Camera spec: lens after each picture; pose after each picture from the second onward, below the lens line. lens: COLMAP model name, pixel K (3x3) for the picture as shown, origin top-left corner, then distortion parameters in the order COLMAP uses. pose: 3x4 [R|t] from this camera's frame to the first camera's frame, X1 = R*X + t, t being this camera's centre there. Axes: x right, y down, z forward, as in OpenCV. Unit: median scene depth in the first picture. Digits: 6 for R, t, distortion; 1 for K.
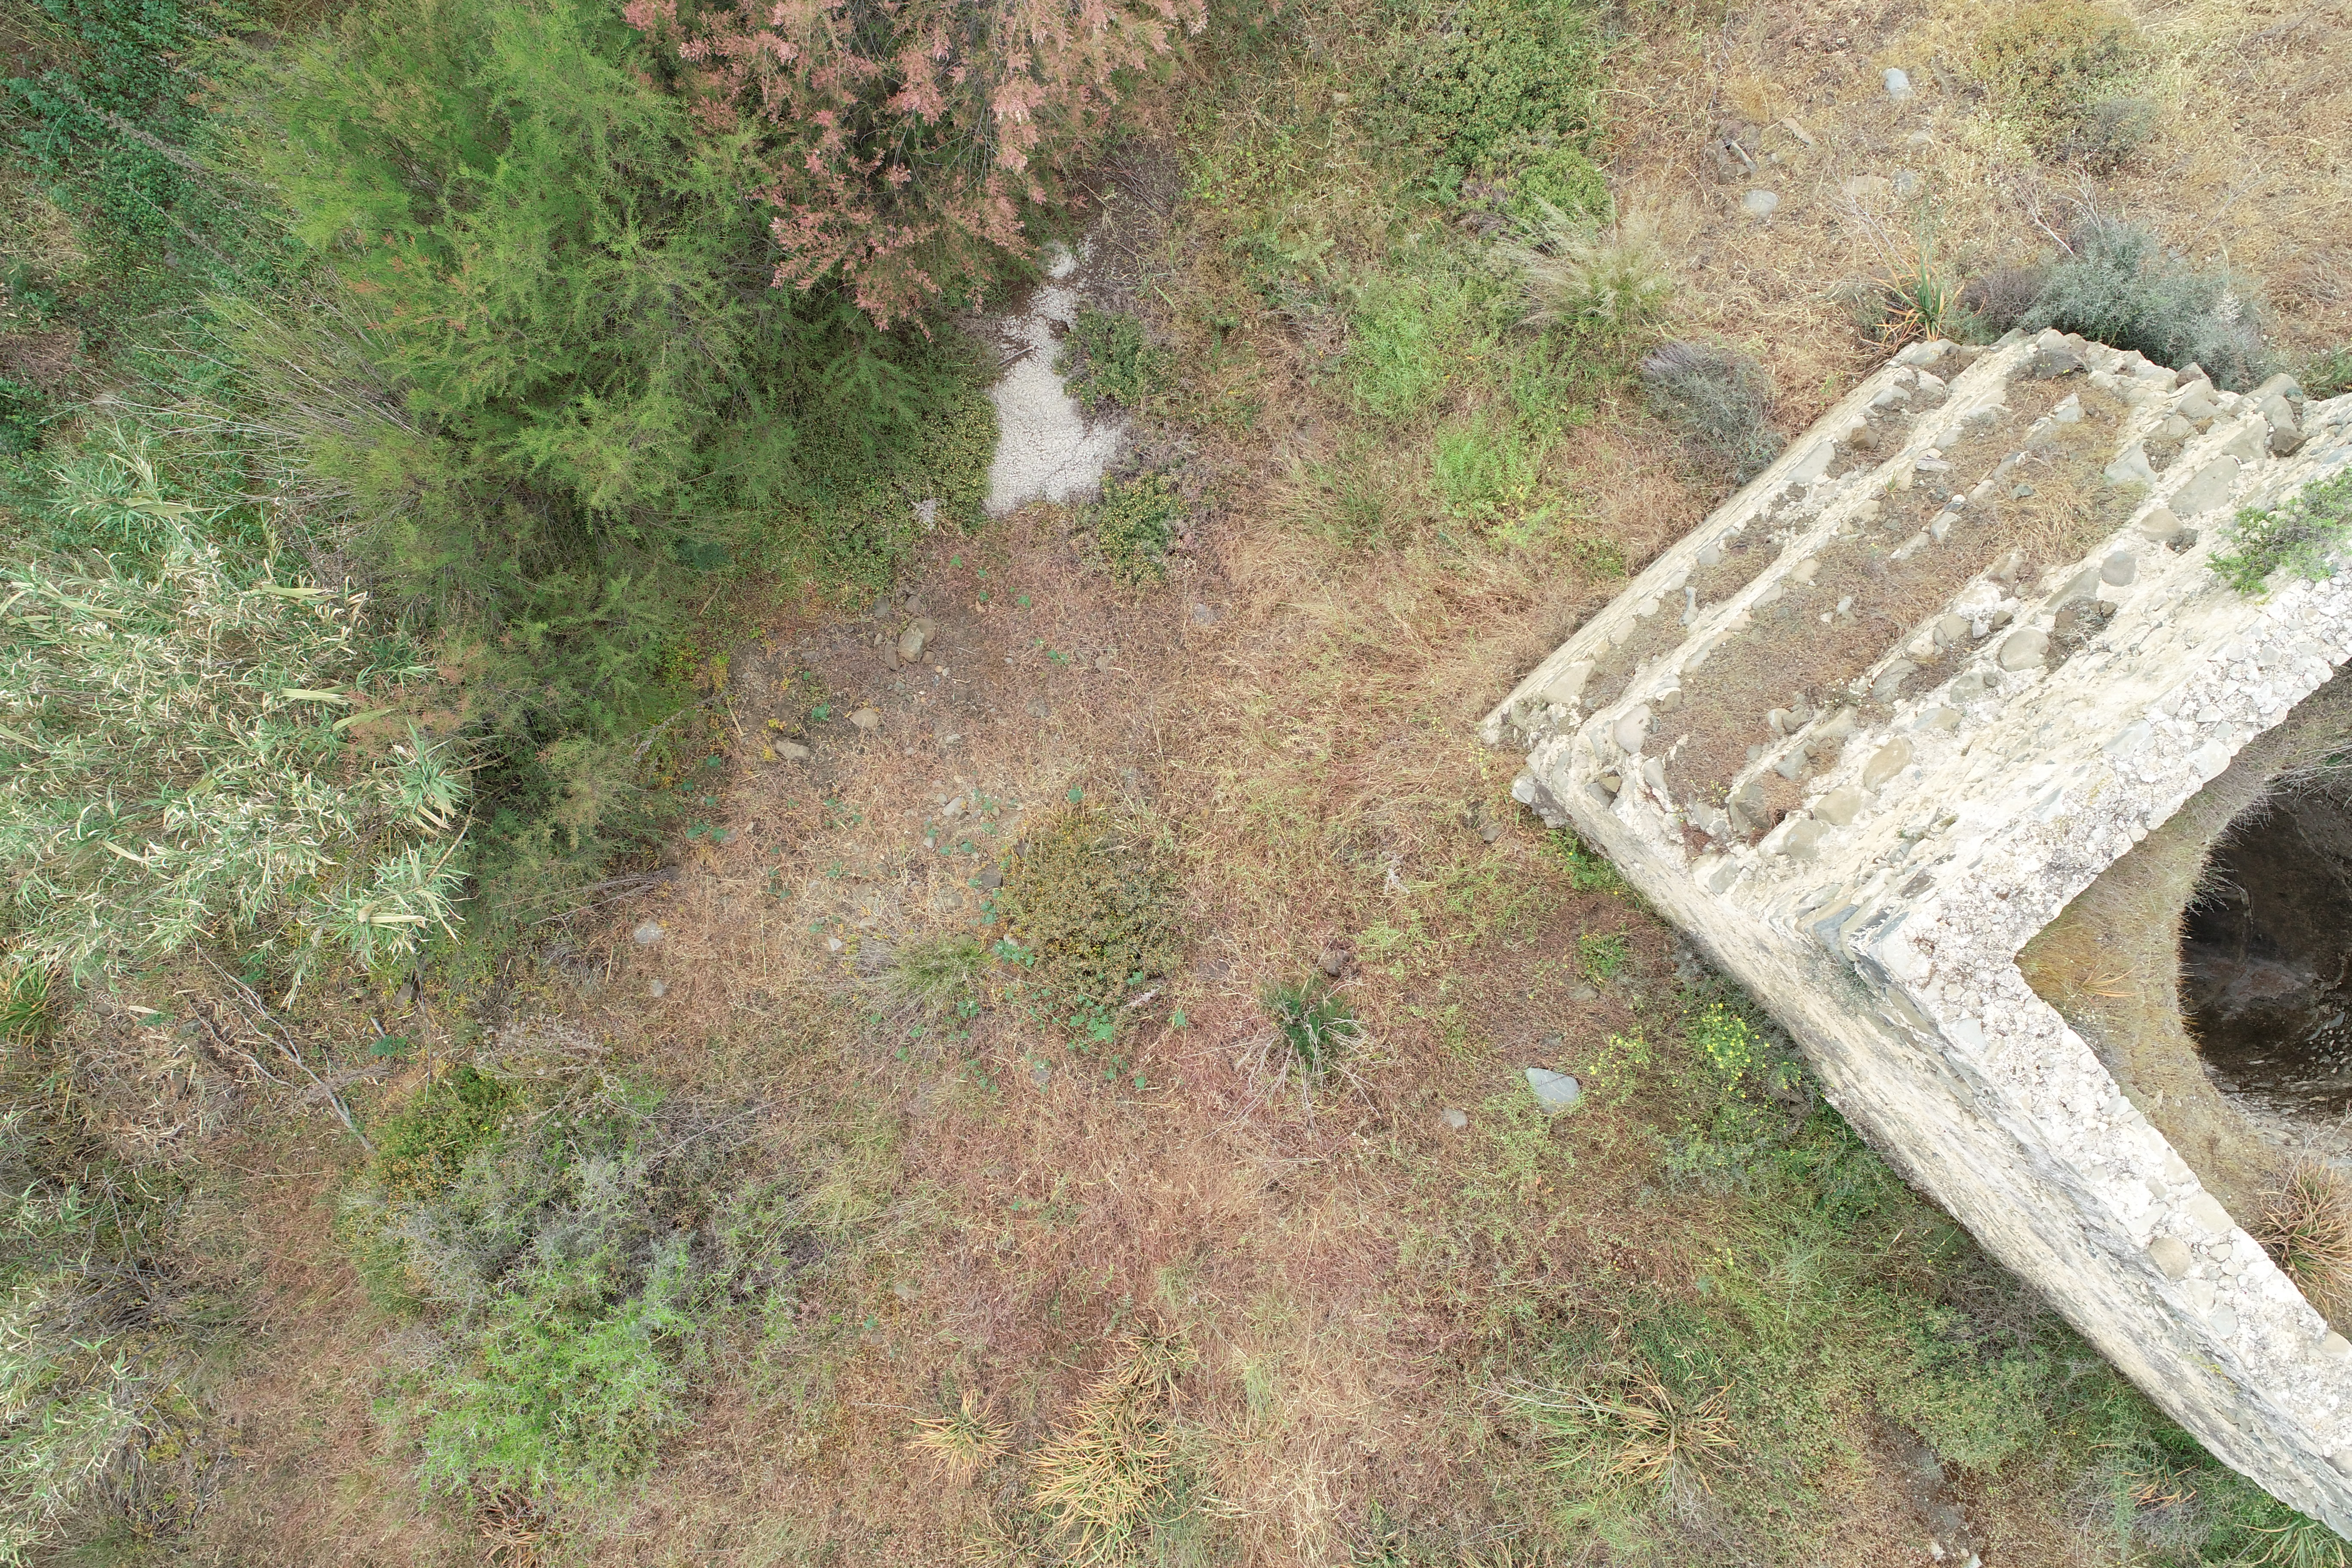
lens RADIAL K [[1572.2, 0, 1171.2], [0, 1572.2, 786.1], [0, 0, 1]] dist [-0.001477, -0.000297]
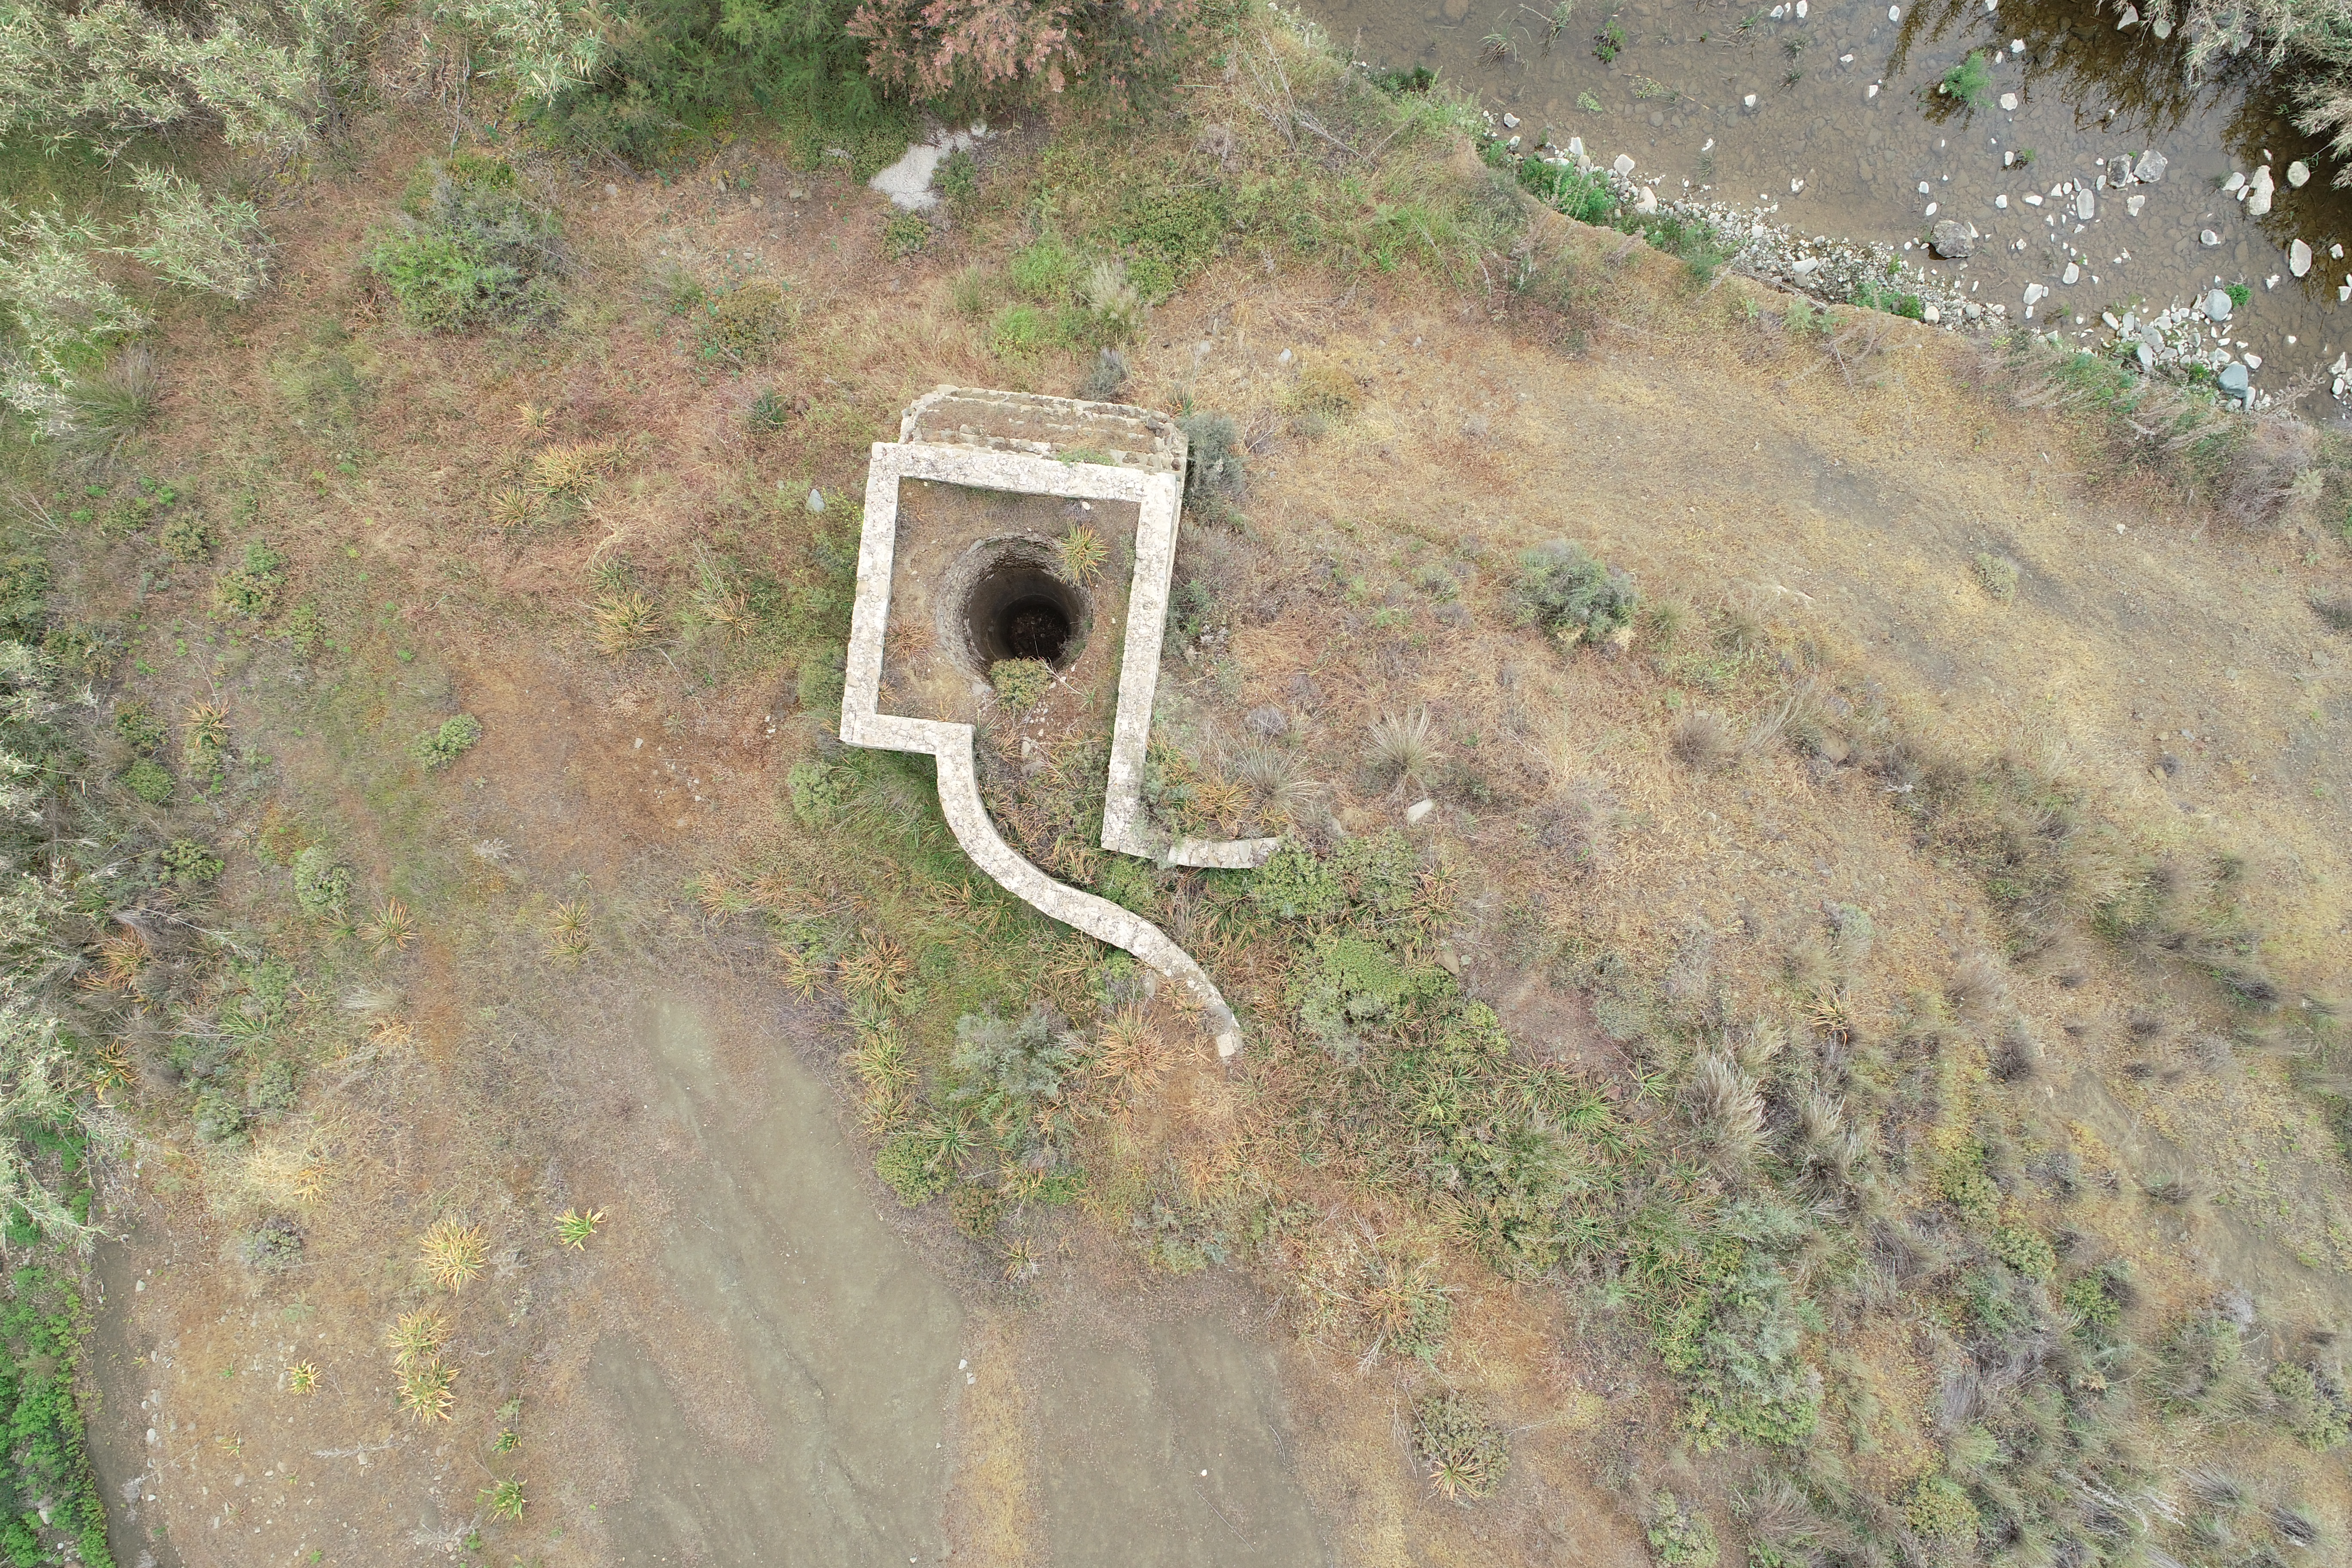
lens RADIAL K [[1572.2, 0, 1172.5], [0, 1572.2, 787.0], [0, 0, 1]] dist [-0.001477, -0.000297]
pose [[0.668272, 0.743885, 0.006946, 0.918824], [-0.743822, 0.668306, -0.009790, 0.106172], [-0.011924, 0.001376, 0.999928, -1.378239]]
